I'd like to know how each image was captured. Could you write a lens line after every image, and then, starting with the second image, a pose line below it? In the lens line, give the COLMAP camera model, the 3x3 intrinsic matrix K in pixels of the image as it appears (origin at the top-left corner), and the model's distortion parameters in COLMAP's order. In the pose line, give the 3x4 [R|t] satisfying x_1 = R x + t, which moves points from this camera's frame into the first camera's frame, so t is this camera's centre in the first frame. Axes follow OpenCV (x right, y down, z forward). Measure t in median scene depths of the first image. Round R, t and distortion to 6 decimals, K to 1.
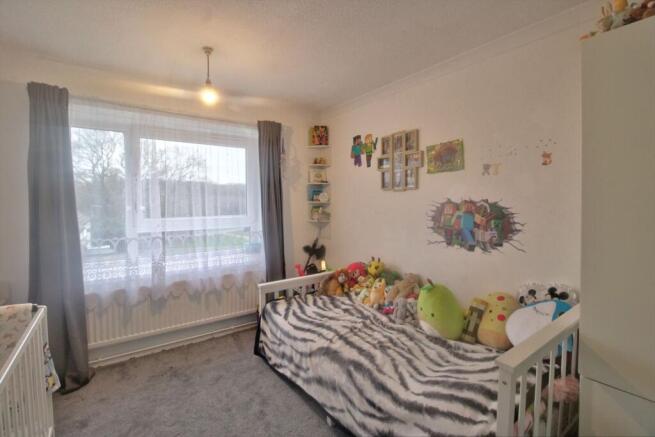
lens RADIAL K [[307.0, 0, 333.9], [0, 307.0, 213.2], [0, 0, 1]] dist [-0.002653, -0.010792]
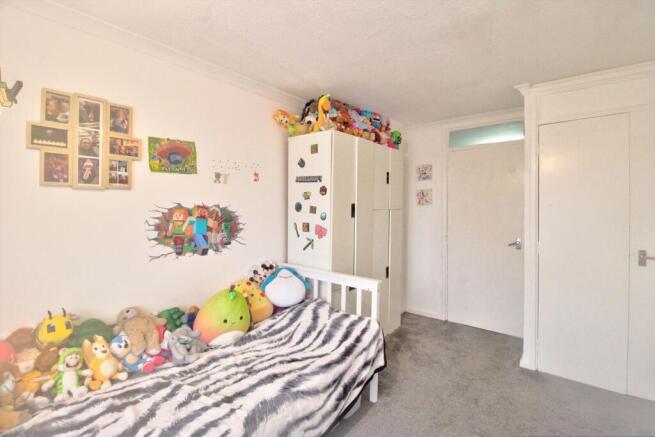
lens RADIAL K [[307.0, 0, 332.8], [0, 307.0, 207.8], [0, 0, 1]] dist [-0.002653, -0.010792]
pose [[-0.280682, -0.005407, 0.959786, -0.672343], [0.032750, 0.999348, 0.015207, -0.036158], [-0.959242, 0.035701, -0.280322, 0.893449]]
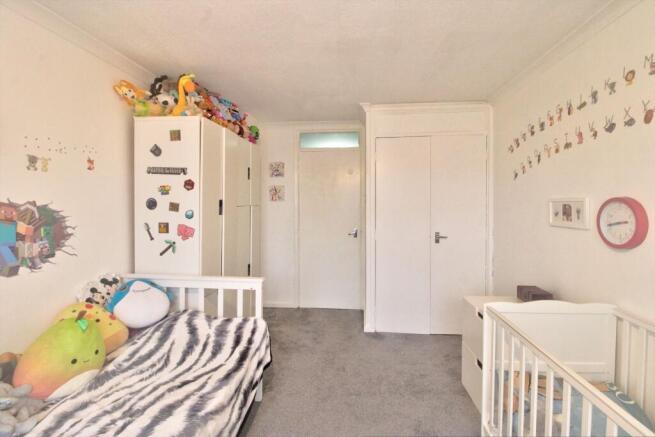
lens RADIAL K [[307.0, 0, 339.2], [0, 307.0, 208.8], [0, 0, 1]] dist [-0.002653, -0.010792]
pose [[-0.772850, -0.015697, 0.634394, -0.568079], [0.021900, 0.998439, 0.051385, -0.047657], [-0.634210, 0.053606, -0.771300, 1.077253]]
